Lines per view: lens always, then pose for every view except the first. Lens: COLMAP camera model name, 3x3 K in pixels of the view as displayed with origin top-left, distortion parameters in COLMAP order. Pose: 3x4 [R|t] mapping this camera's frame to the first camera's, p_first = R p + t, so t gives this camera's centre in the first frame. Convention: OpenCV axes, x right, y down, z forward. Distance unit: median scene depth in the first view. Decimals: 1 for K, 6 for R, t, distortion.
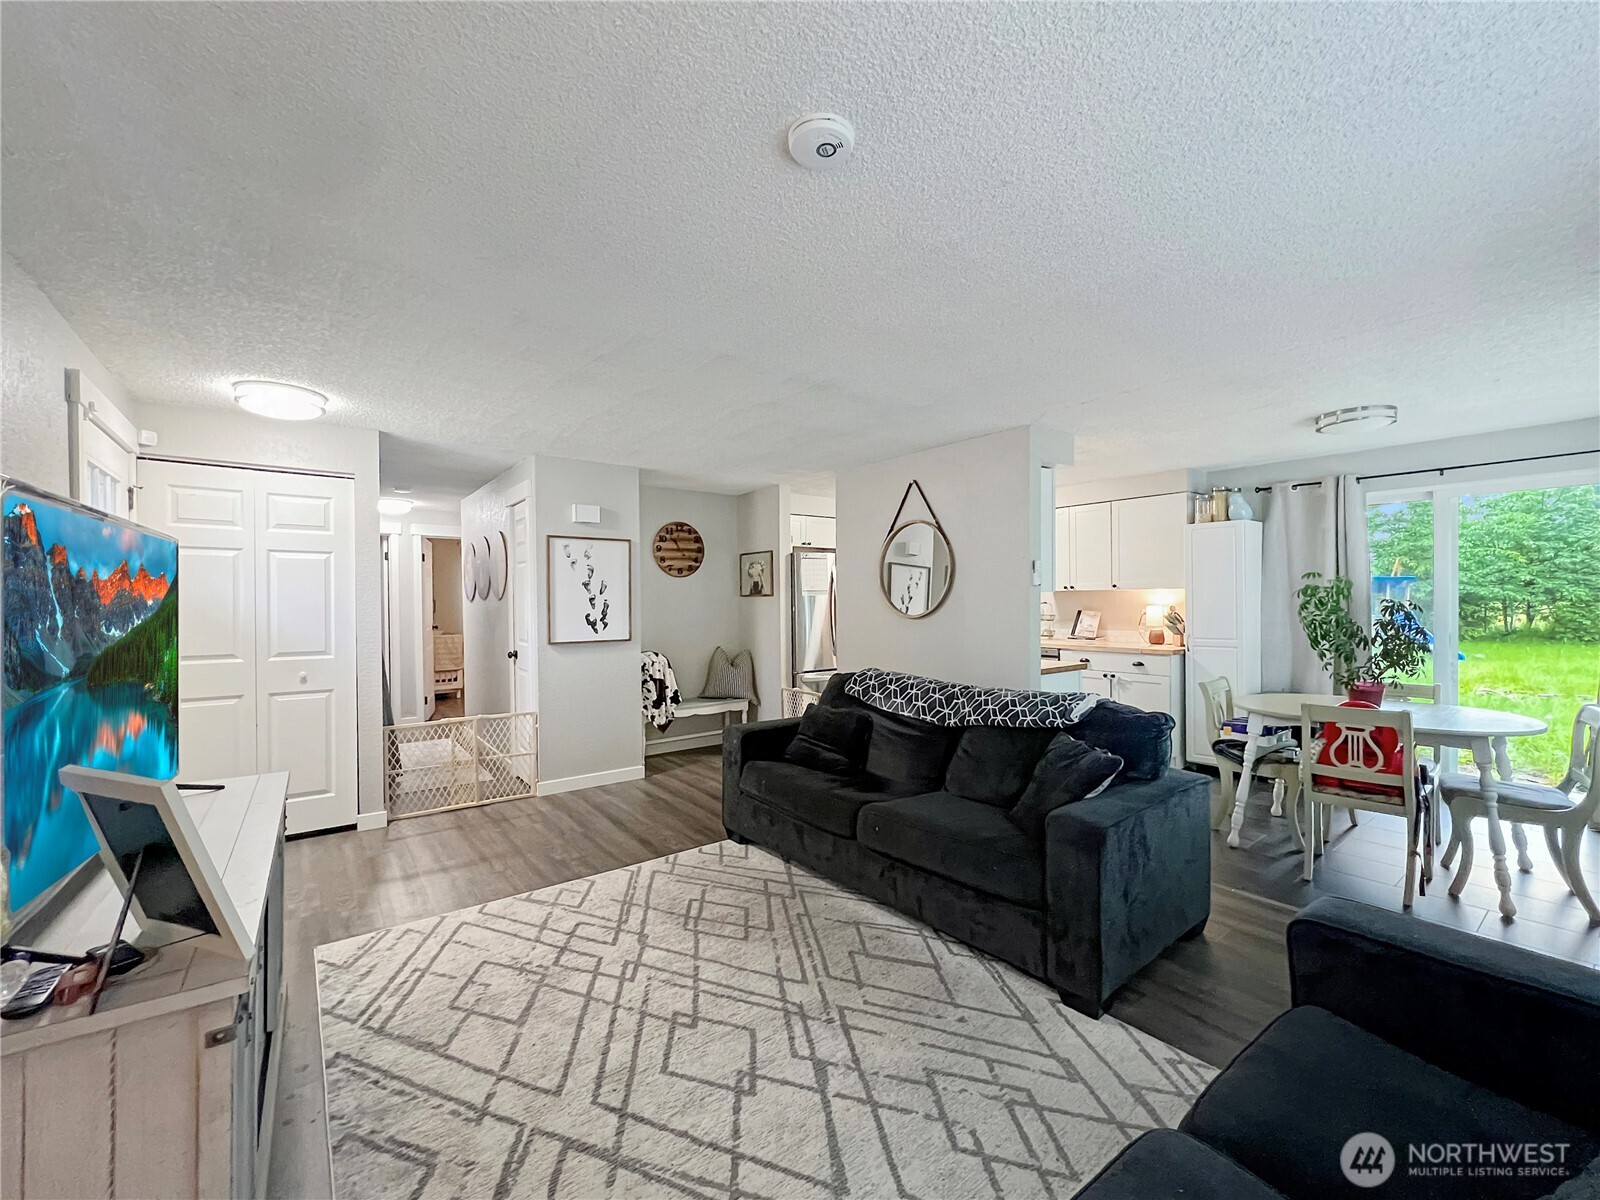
lens RADIAL K [[650.8, 0, 805.1], [0, 650.8, 604.2], [0, 0, 1]] dist [-0.001160, 0.000422]
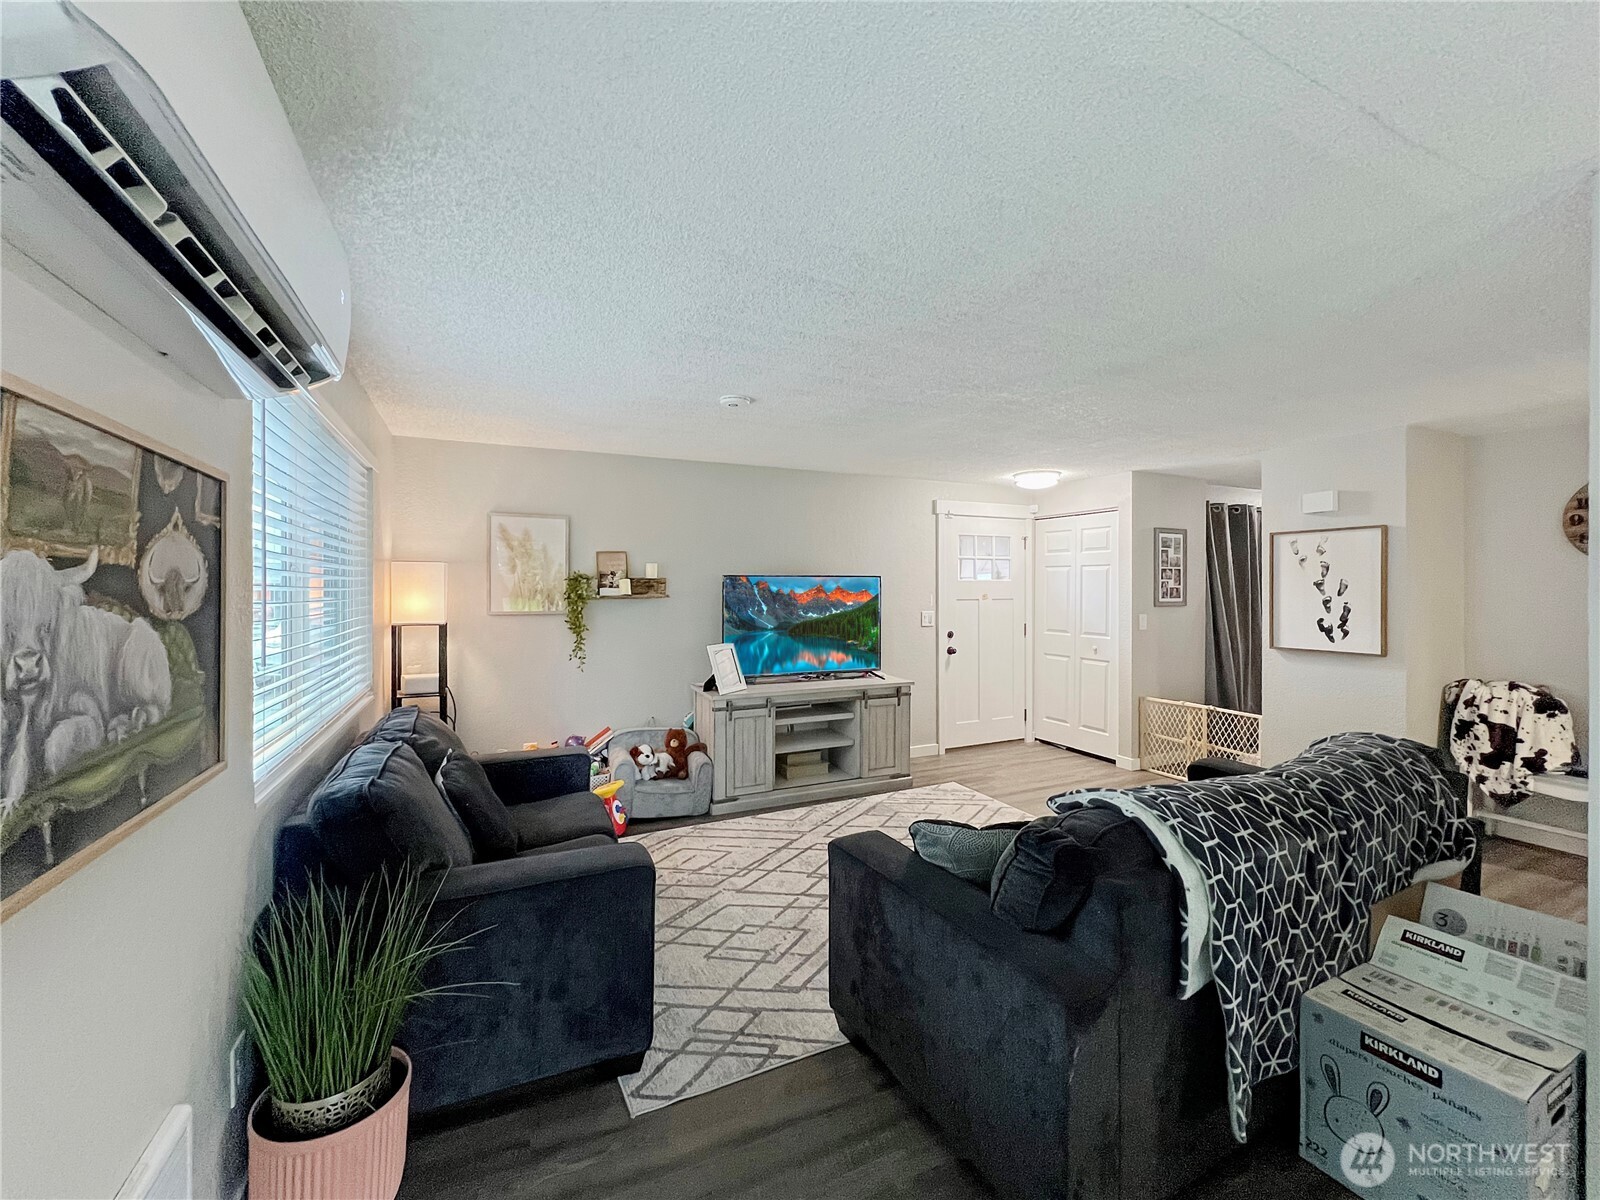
lens RADIAL K [[650.8, 0, 801.9], [0, 650.8, 590.1], [0, 0, 1]] dist [-0.001160, 0.000422]
pose [[-0.197335, 0.011418, -0.980270, 1.041293], [-0.003254, 0.999919, 0.012302, -0.050473], [0.980331, 0.005618, -0.197282, 0.810123]]
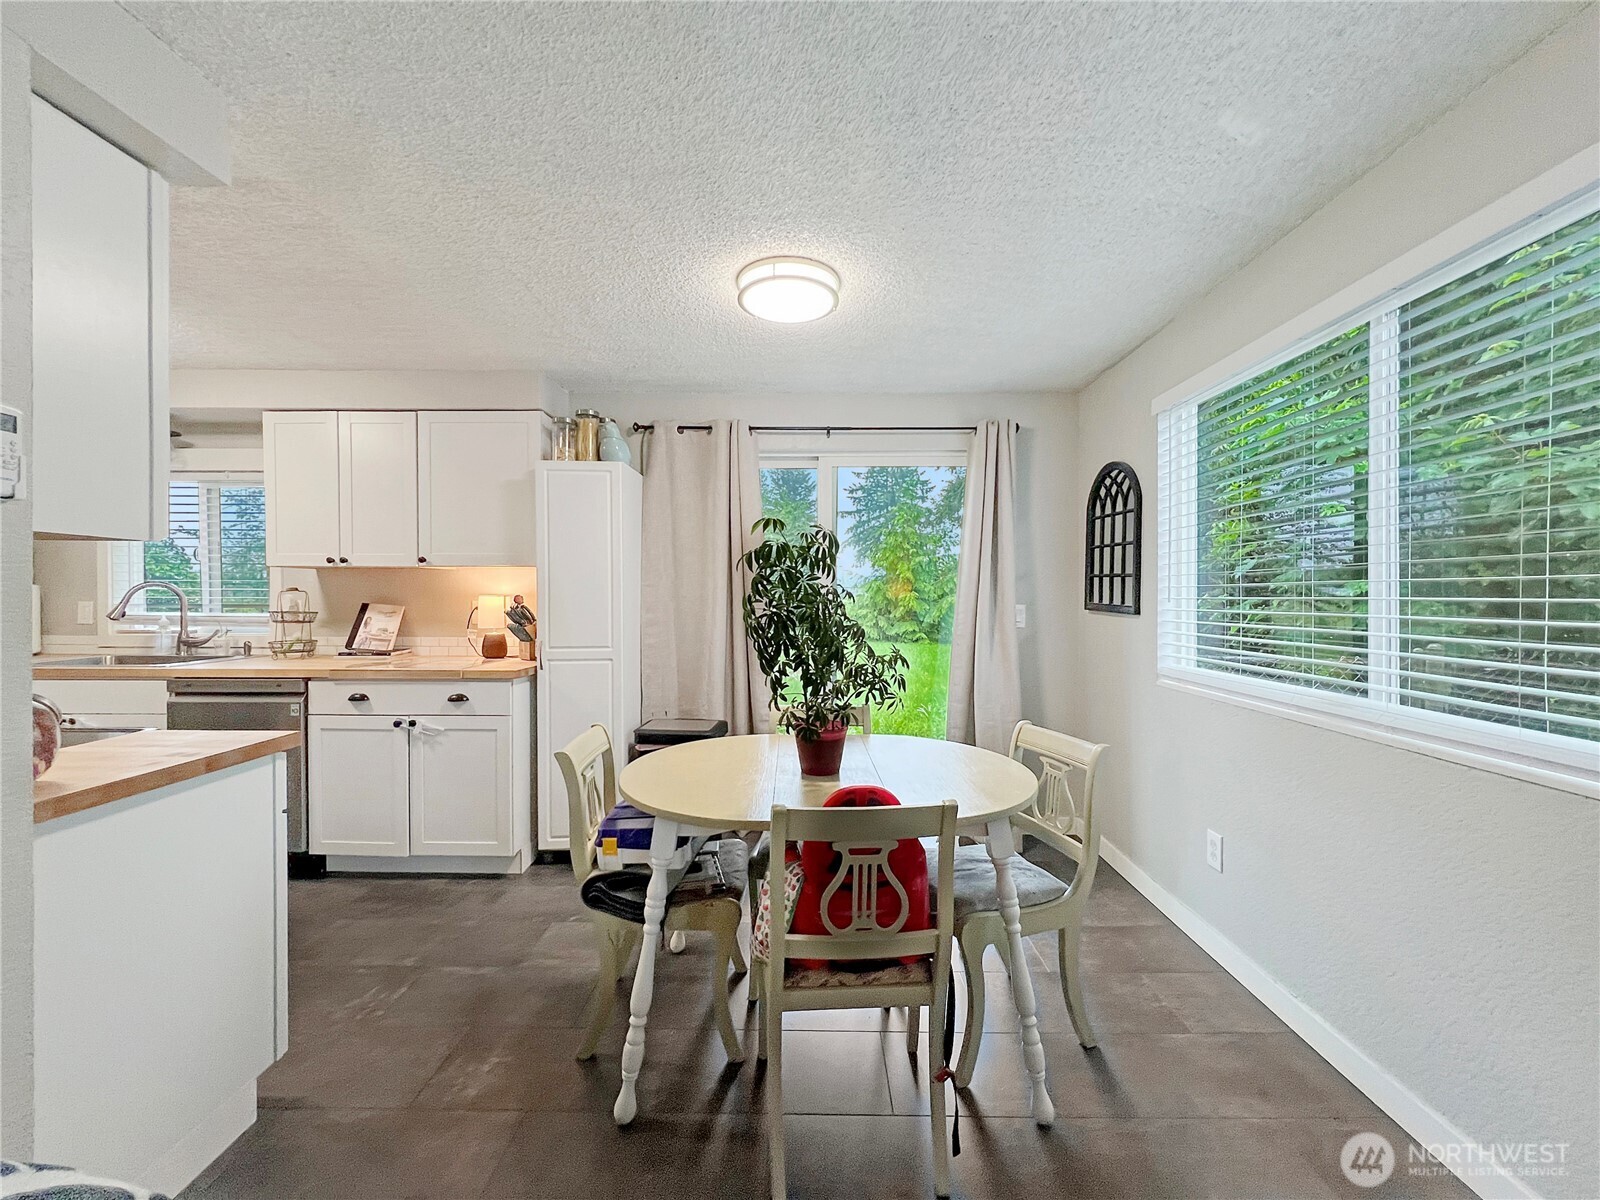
lens RADIAL K [[650.8, 0, 800.0], [0, 650.8, 602.5], [0, 0, 1]] dist [-0.001160, 0.000422]
pose [[0.620661, 0.003173, 0.784072, 0.450491], [-0.003933, 0.999992, -0.000933, 0.016149], [-0.784069, -0.002504, 0.620669, 0.744264]]
